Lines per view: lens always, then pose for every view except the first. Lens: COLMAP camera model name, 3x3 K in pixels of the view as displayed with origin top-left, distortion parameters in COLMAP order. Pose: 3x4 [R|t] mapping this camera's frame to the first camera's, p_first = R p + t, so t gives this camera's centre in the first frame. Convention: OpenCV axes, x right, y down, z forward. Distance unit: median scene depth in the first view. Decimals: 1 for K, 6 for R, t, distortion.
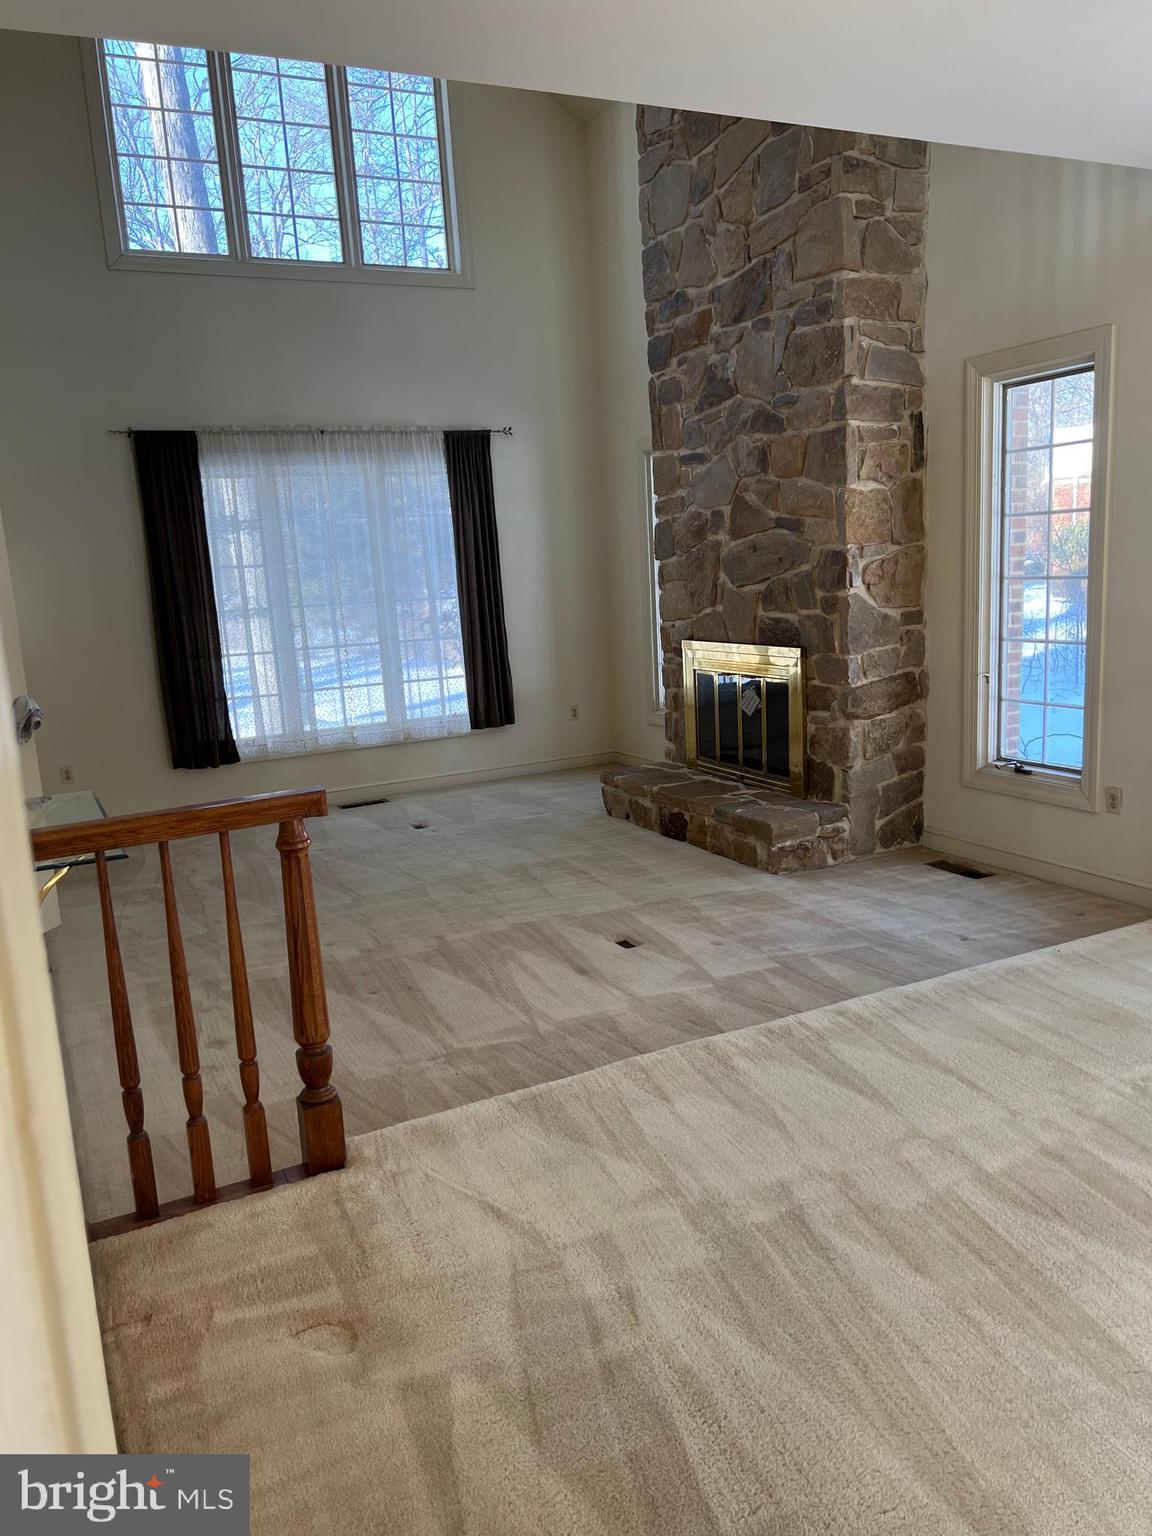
lens RADIAL K [[1158.5, 0, 578.6], [0, 1158.5, 782.9], [0, 0, 1]] dist [0.051381, -0.042496]
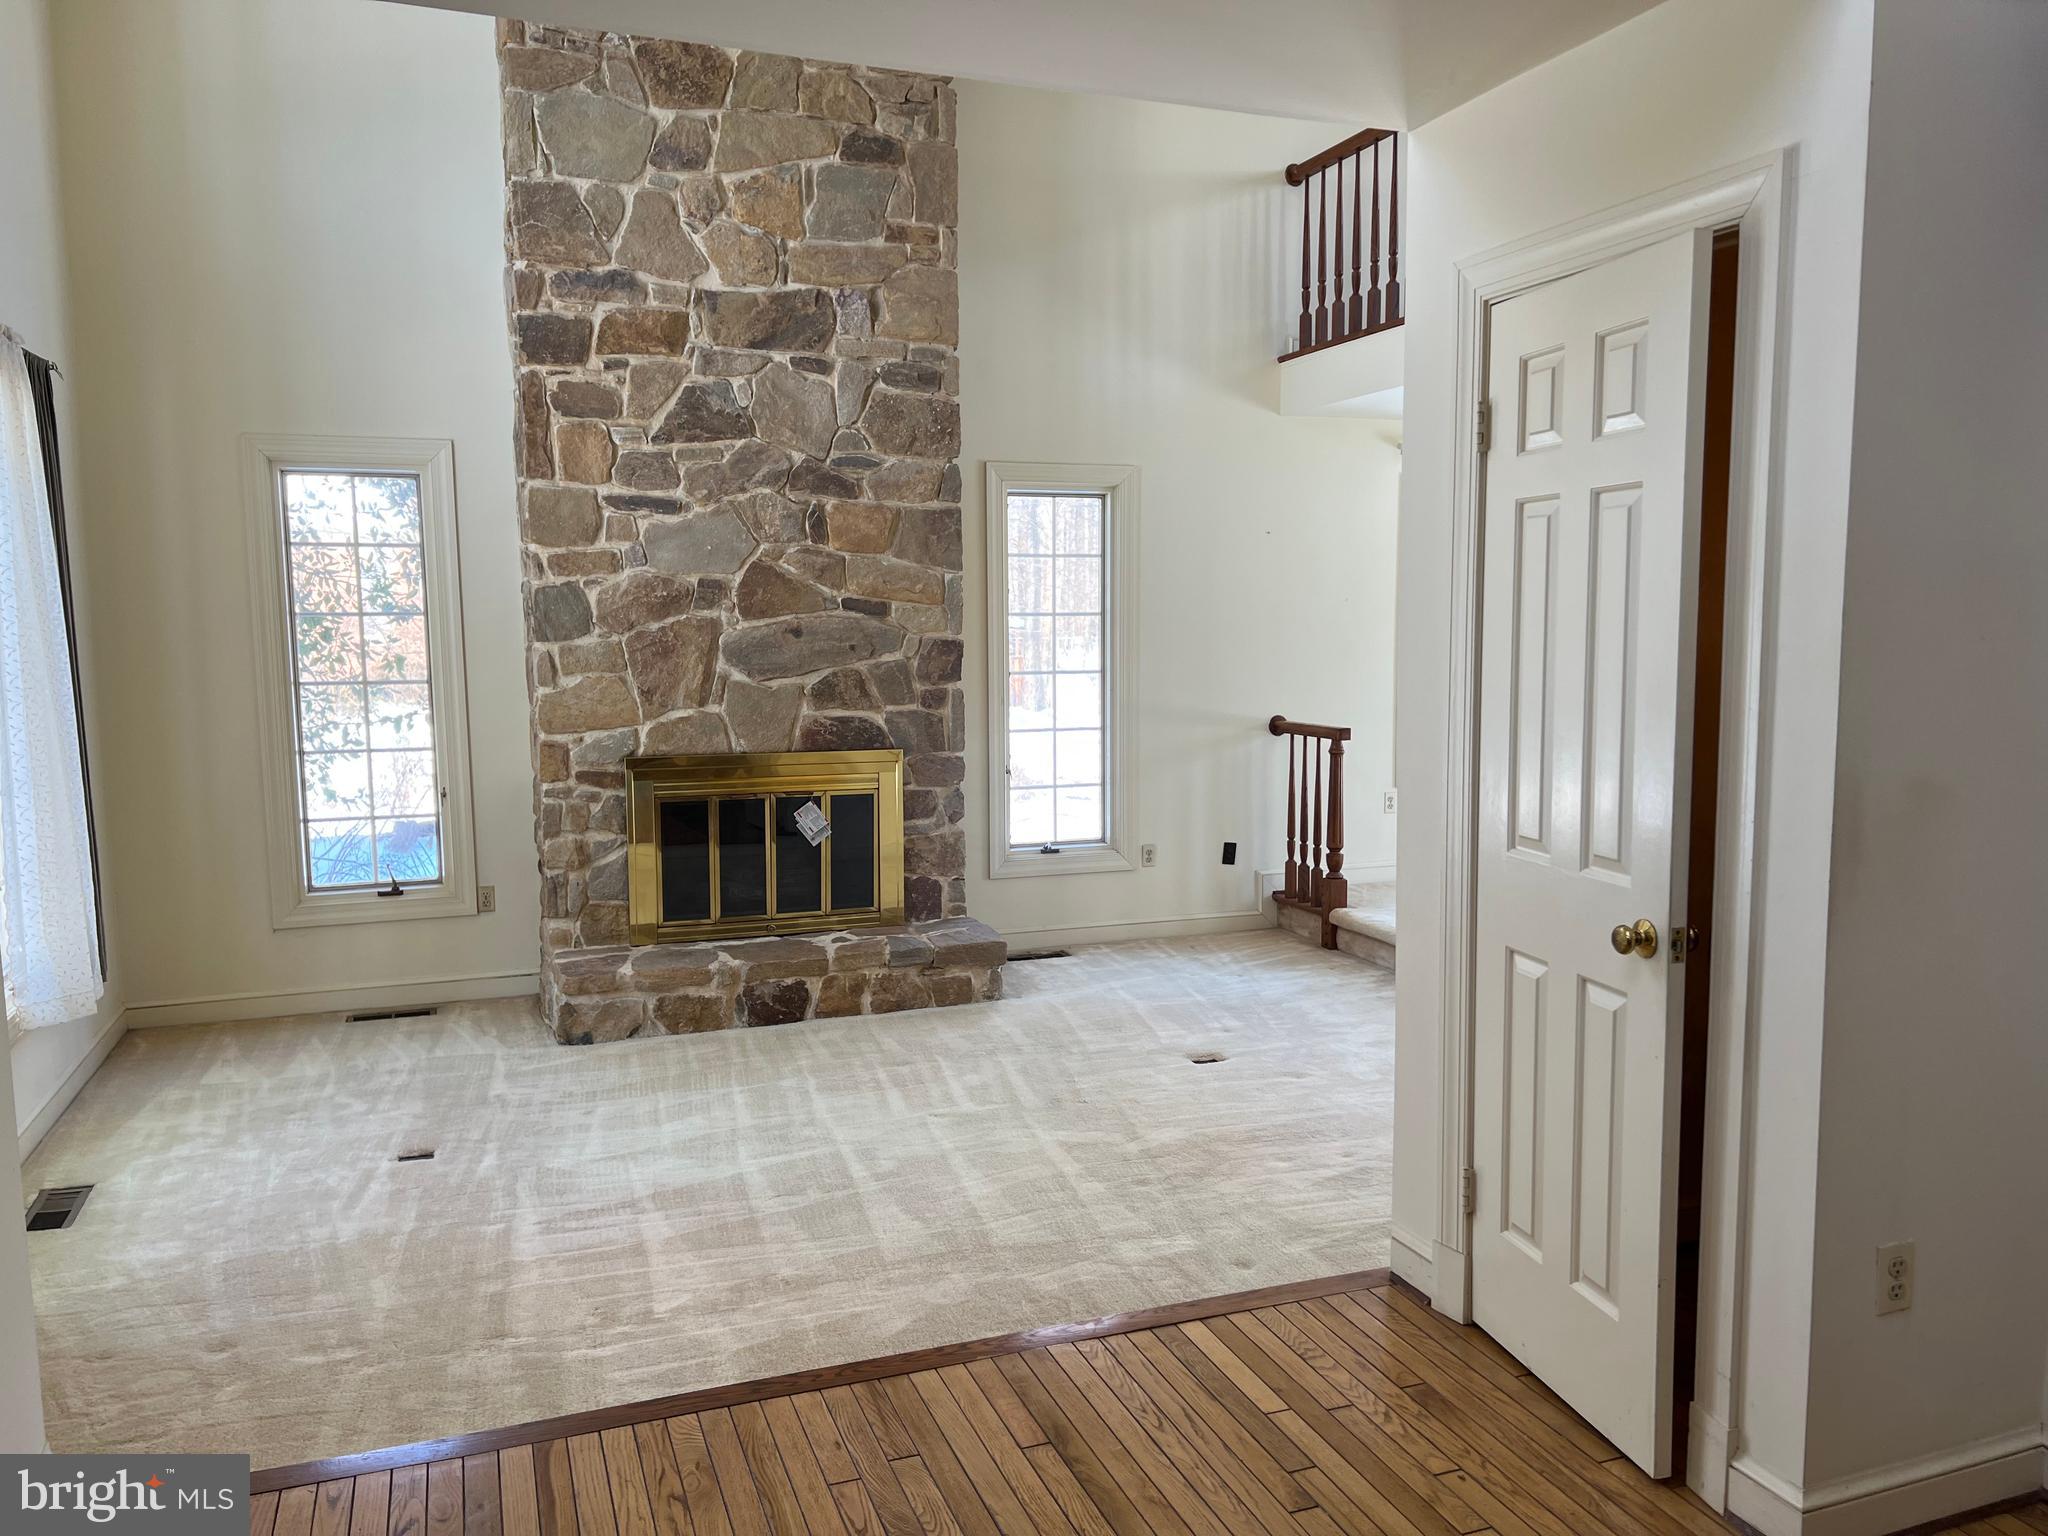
lens RADIAL K [[1544.6, 0, 1065.9], [0, 1544.6, 805.0], [0, 0, 1]] dist [0.051381, -0.042496]
pose [[0.083632, -0.073869, 0.993755, -0.926457], [0.181253, 0.981741, 0.057722, -0.117965], [-0.979874, 0.175293, 0.095494, 0.767705]]
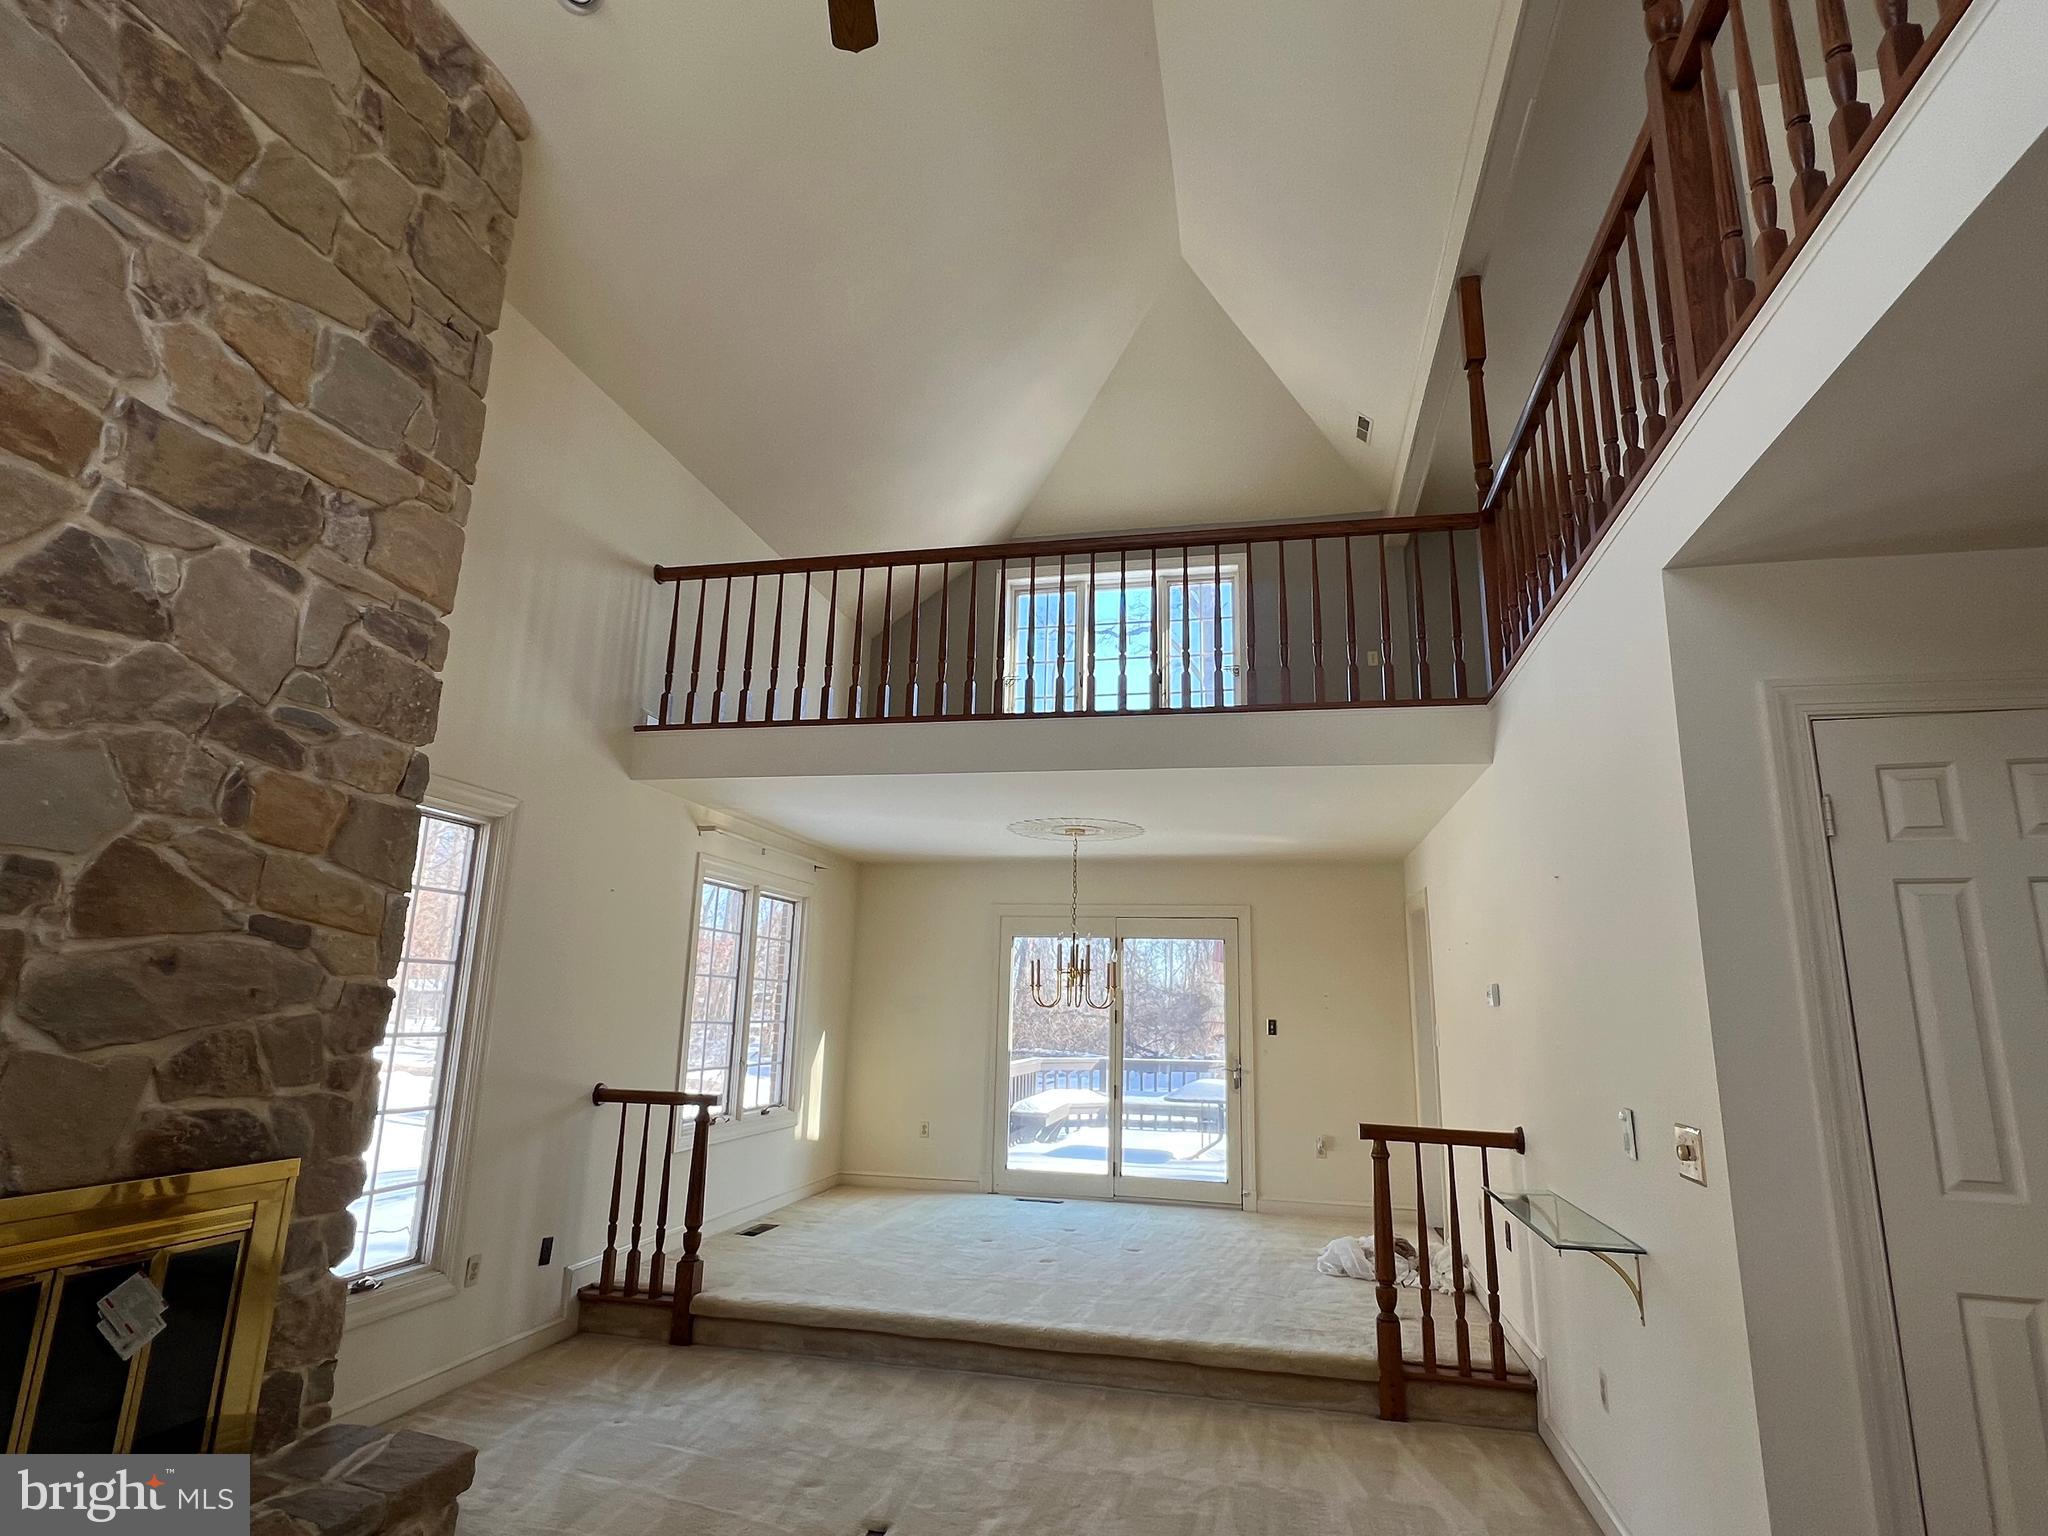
lens RADIAL K [[1060.3, 0, 1029.3], [0, 1060.3, 779.4], [0, 0, 1]] dist [0.014118, -0.000255]
pose [[-0.773546, 0.167220, 0.611281, -0.412496], [0.132059, 0.985919, -0.102590, -0.192672], [-0.619828, 0.001367, -0.784736, 1.166595]]
